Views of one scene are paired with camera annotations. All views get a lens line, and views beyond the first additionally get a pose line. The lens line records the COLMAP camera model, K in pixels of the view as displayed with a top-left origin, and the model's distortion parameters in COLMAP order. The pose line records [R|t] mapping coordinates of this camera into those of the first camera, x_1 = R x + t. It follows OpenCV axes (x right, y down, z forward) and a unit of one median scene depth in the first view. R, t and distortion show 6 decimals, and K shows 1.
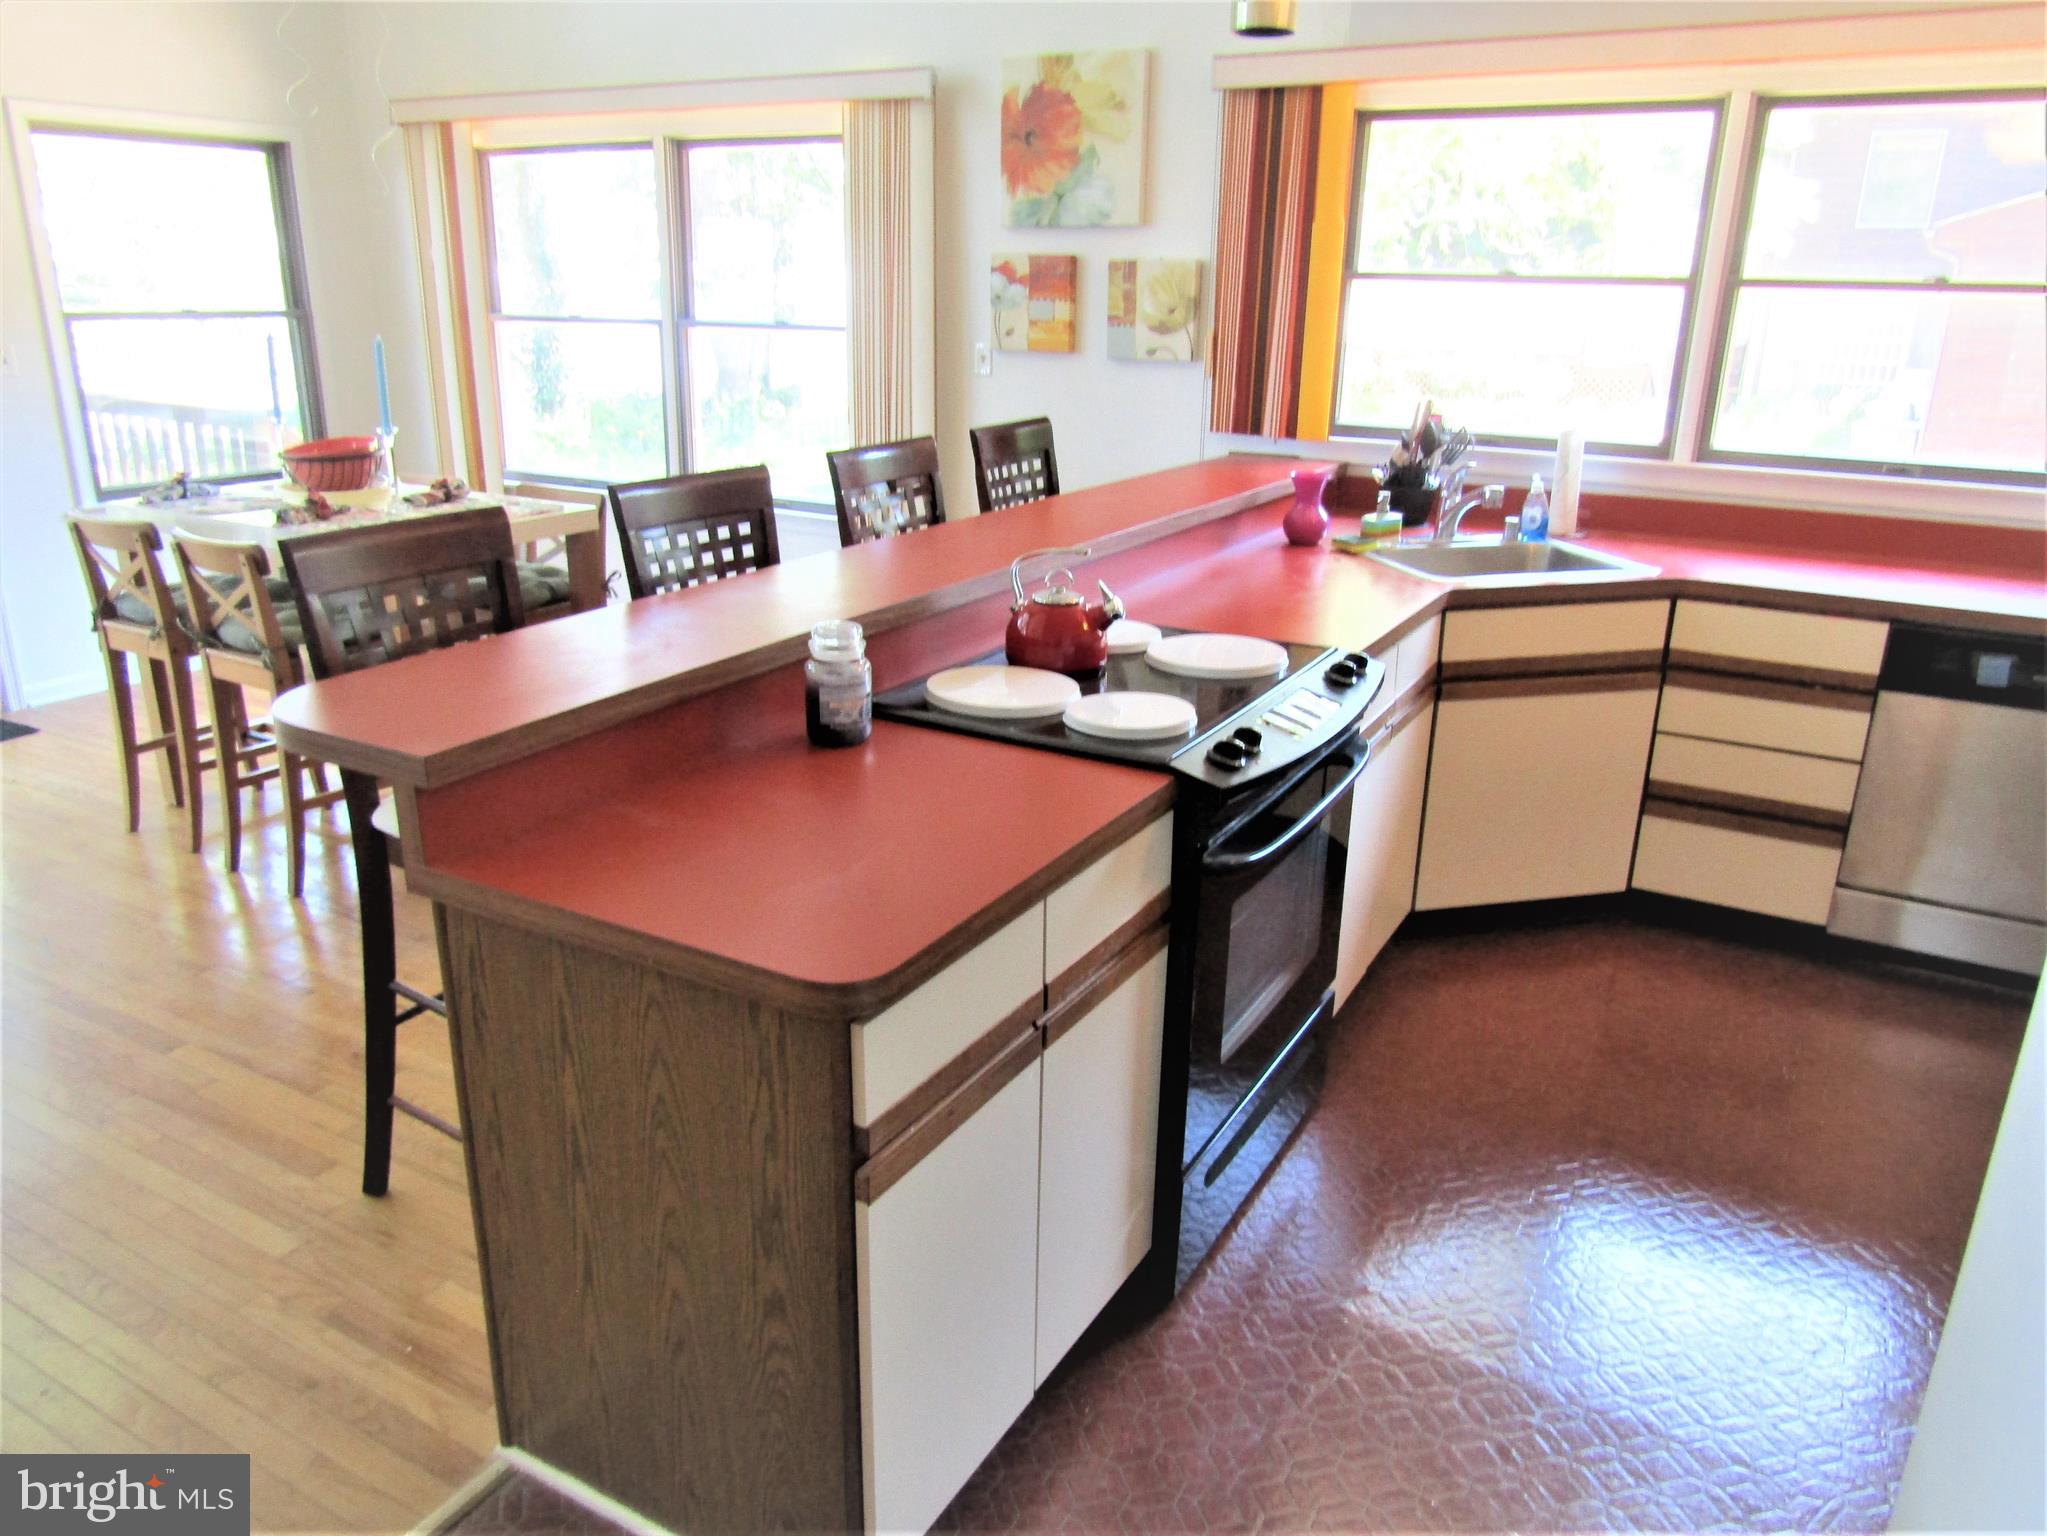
lens RADIAL K [[1448.6, 0, 1016.4], [0, 1448.6, 762.9], [0, 0, 1]] dist [-0.011104, 0.000985]
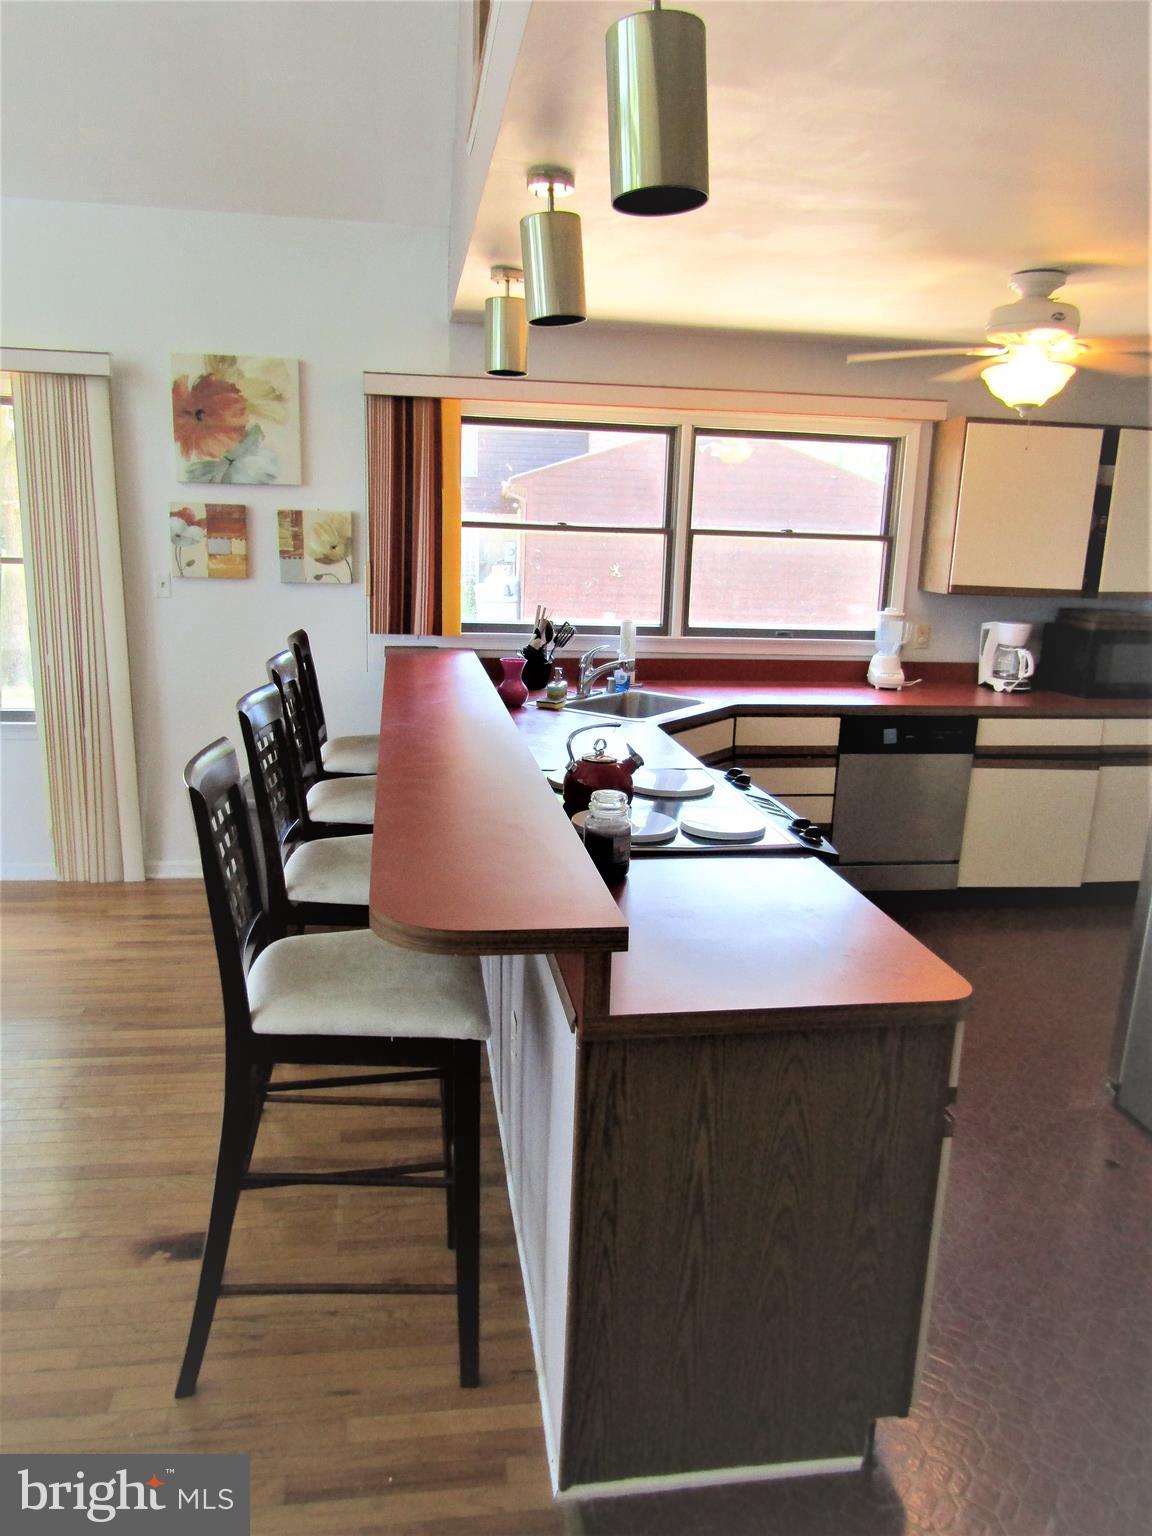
lens RADIAL K [[1087.0, 0, 575.4], [0, 1087.0, 762.2], [0, 0, 1]] dist [-0.011104, 0.000985]
pose [[0.779691, -0.126709, 0.613210, -0.365350], [0.179372, 0.983467, -0.024854, -0.047736], [-0.599923, 0.129372, 0.789529, 0.084737]]
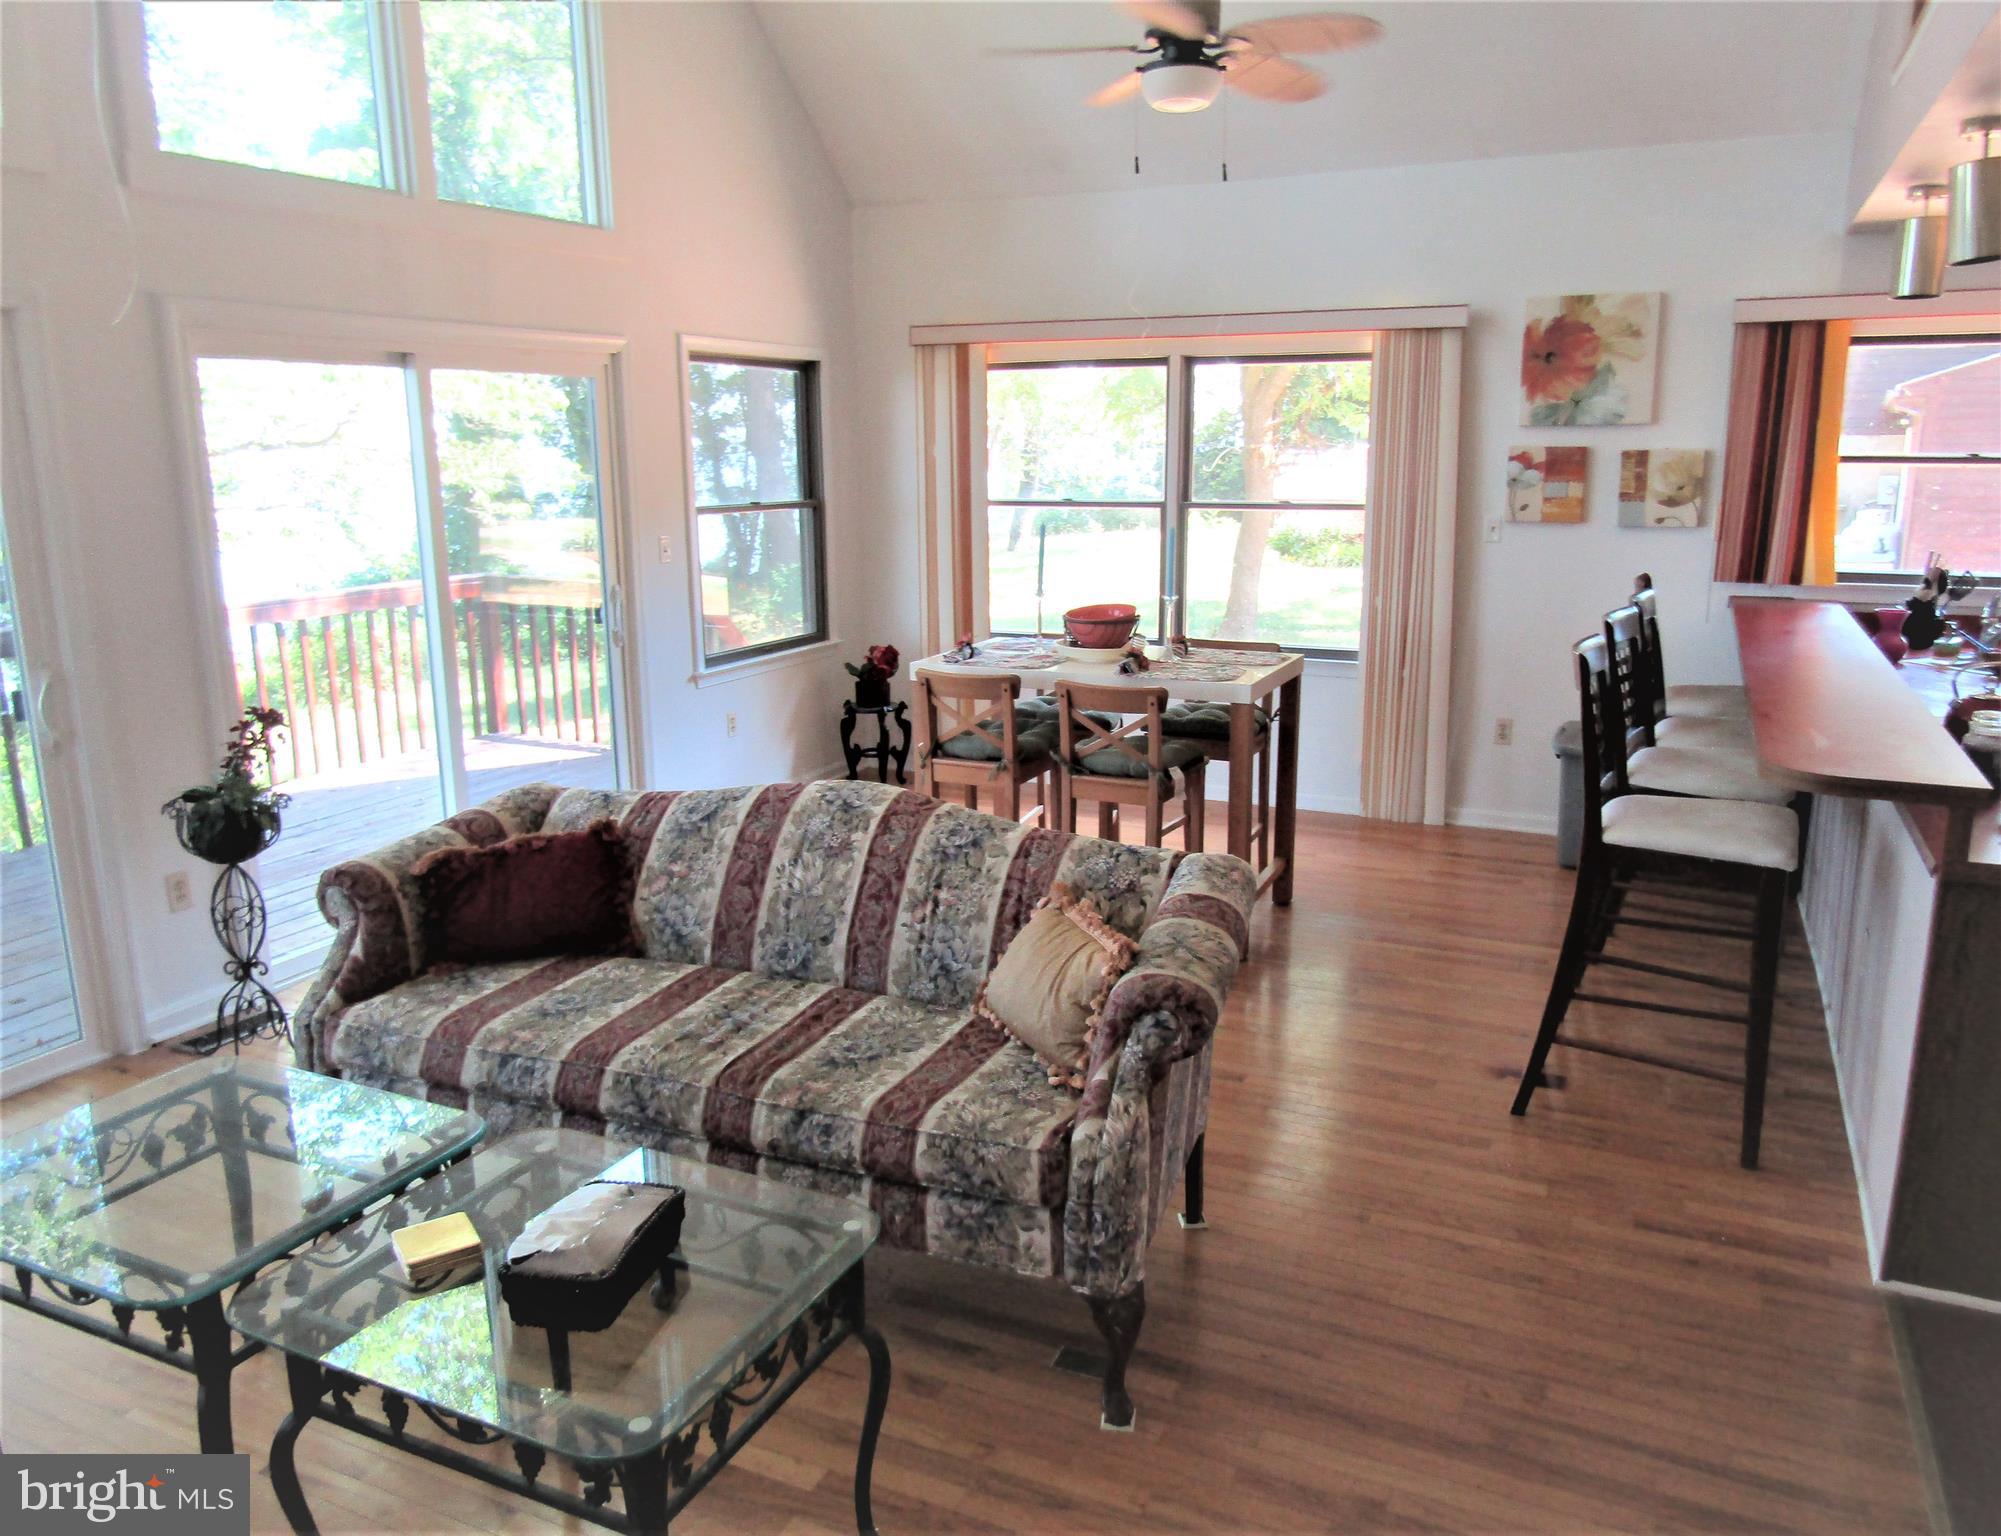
lens RADIAL K [[1453.0, 0, 1018.3], [0, 1453.0, 767.0], [0, 0, 1]] dist [-0.020735, 0.013788]
pose [[0.996084, -0.040357, 0.078667, -0.578697], [0.048225, 0.993735, -0.100825, 0.029827], [-0.074105, 0.104223, 0.991789, -0.188134]]
